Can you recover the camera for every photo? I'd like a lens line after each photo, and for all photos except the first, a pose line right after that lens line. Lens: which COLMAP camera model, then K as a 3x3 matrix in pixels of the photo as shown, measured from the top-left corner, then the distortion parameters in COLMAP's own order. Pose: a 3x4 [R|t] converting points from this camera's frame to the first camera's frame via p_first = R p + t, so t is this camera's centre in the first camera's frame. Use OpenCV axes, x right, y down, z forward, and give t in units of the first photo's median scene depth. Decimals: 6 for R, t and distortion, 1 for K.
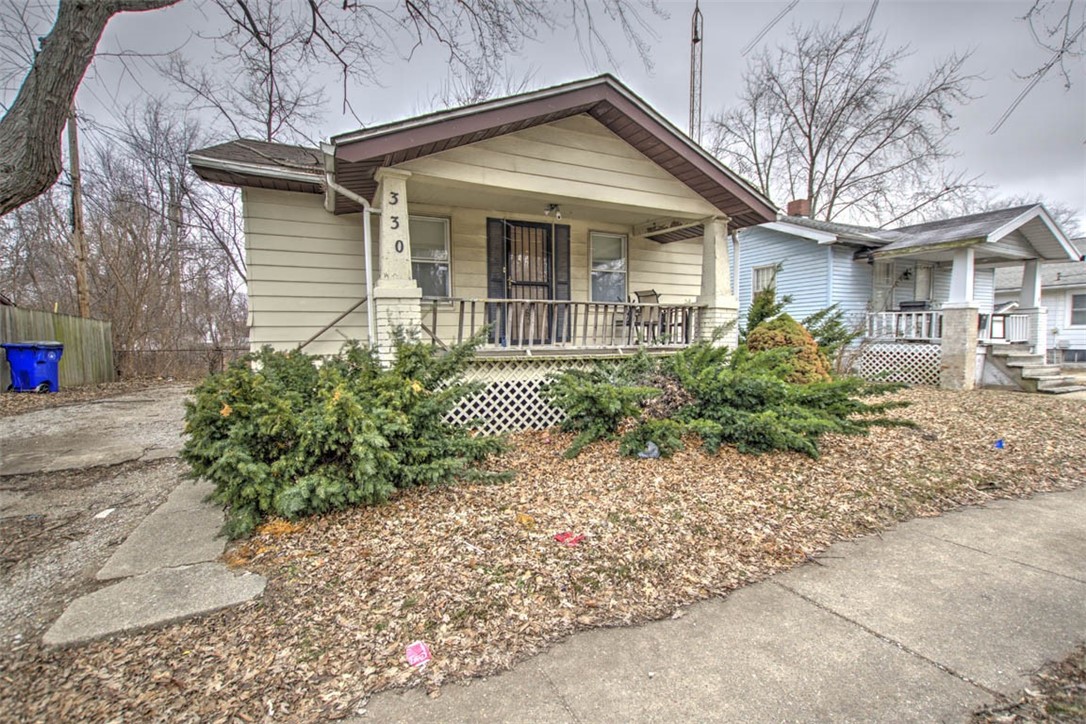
lens RADIAL K [[462.3, 0, 543.0], [0, 462.3, 362.0], [0, 0, 1]] dist [0.001192, -0.000593]
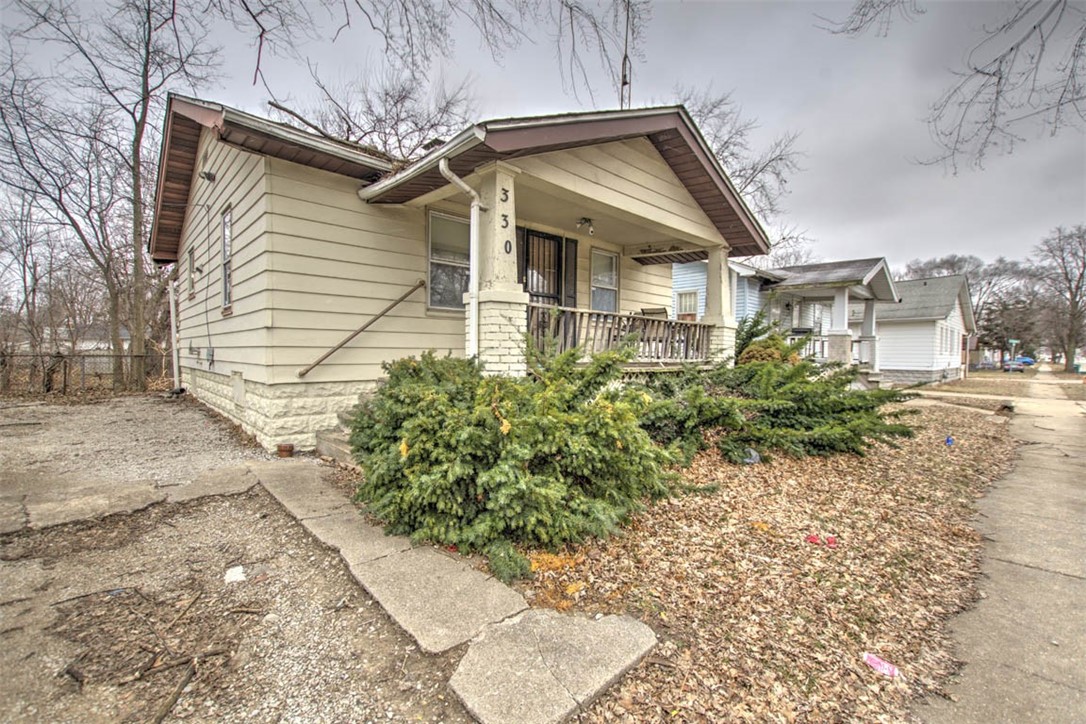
lens RADIAL K [[461.5, 0, 543.0], [0, 461.5, 362.0], [0, 0, 1]] dist [-0.001044, 0.000065]
pose [[0.952592, 0.016482, 0.303804, -0.369417], [-0.006995, 0.999454, -0.032286, 0.005912], [-0.304170, 0.028631, 0.952187, 0.076338]]
